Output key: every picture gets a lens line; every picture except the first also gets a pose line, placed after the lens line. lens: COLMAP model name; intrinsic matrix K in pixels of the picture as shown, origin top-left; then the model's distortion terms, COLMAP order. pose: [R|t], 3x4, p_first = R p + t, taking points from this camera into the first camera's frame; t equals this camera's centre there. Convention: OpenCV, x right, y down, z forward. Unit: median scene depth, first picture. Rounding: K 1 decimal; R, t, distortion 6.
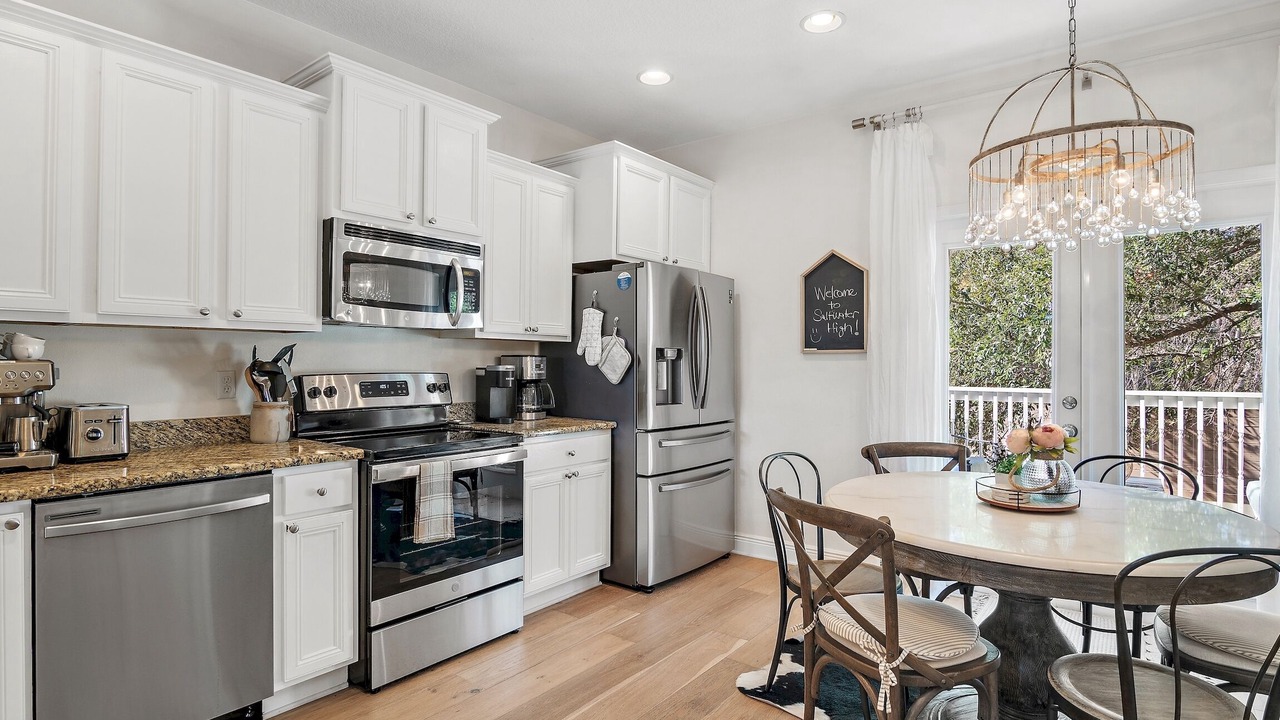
lens RADIAL K [[638.4, 0, 665.4], [0, 638.4, 355.2], [0, 0, 1]] dist [-0.013299, -0.000594]
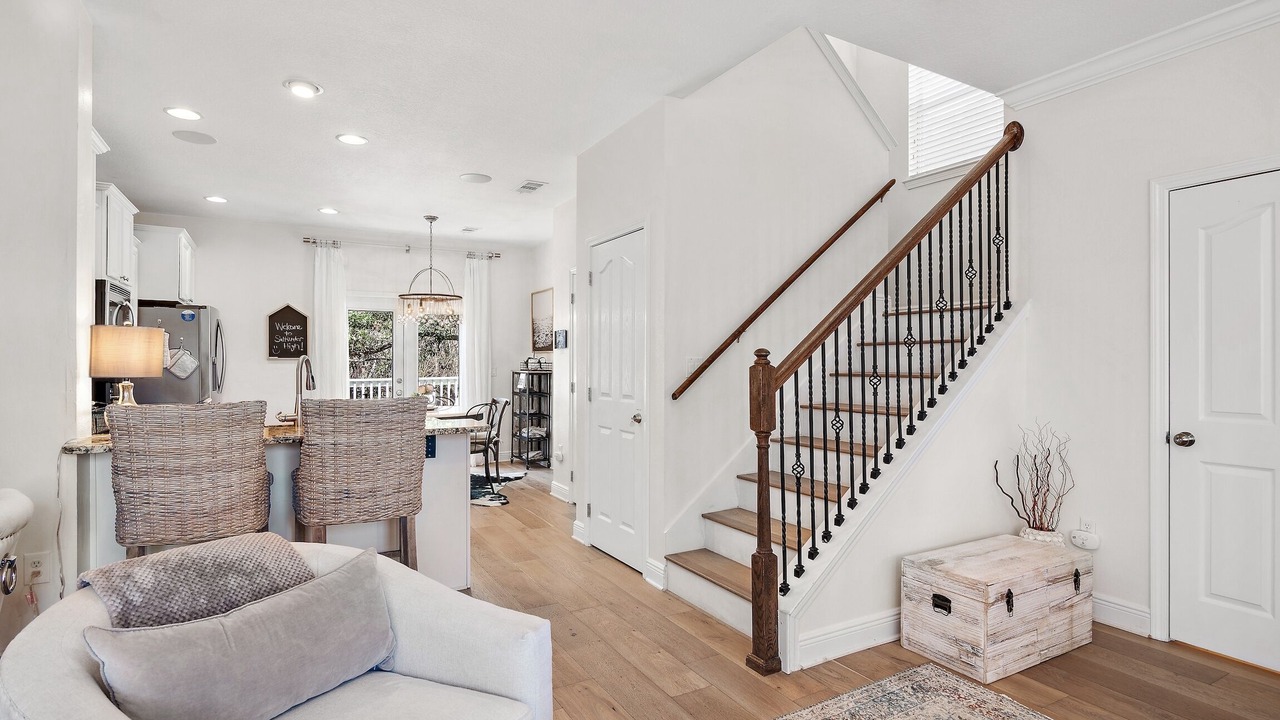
lens RADIAL K [[638.4, 0, 643.9], [0, 638.4, 359.6], [0, 0, 1]] dist [-0.013299, -0.000594]
pose [[0.375957, -0.000060, 0.926637, -1.149715], [-0.004461, 0.999988, 0.001874, -0.011583], [-0.926626, -0.004838, 0.375953, -0.707148]]
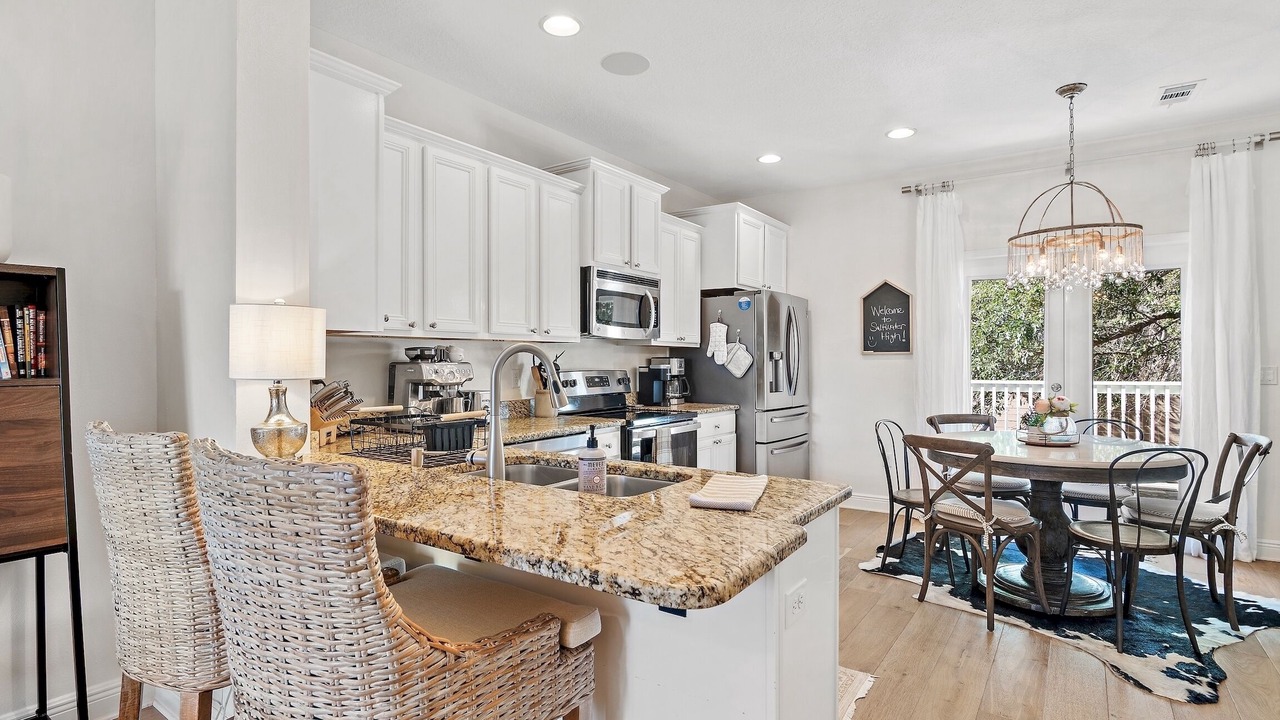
lens RADIAL K [[638.4, 0, 651.4], [0, 638.4, 359.1], [0, 0, 1]] dist [-0.013299, -0.000594]
pose [[0.998401, -0.006288, 0.056169, -0.350353], [0.005997, 0.999968, 0.005333, -0.003618], [-0.056201, -0.004988, 0.998407, -0.380494]]
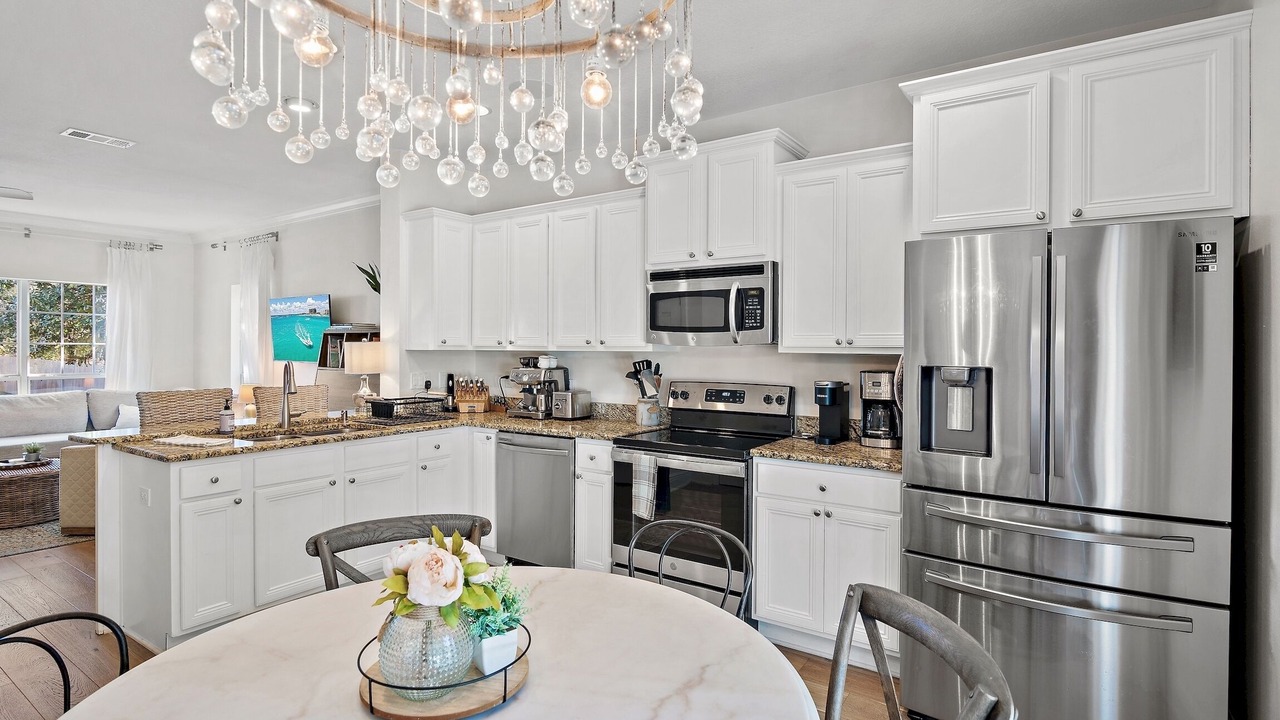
lens RADIAL K [[638.4, 0, 642.7], [0, 638.4, 354.8], [0, 0, 1]] dist [-0.013299, -0.000594]
pose [[0.045070, 0.003792, -0.998977, 0.658345], [0.000048, 0.999993, 0.003798, -0.025890], [0.998984, -0.000219, 0.045070, 0.686982]]
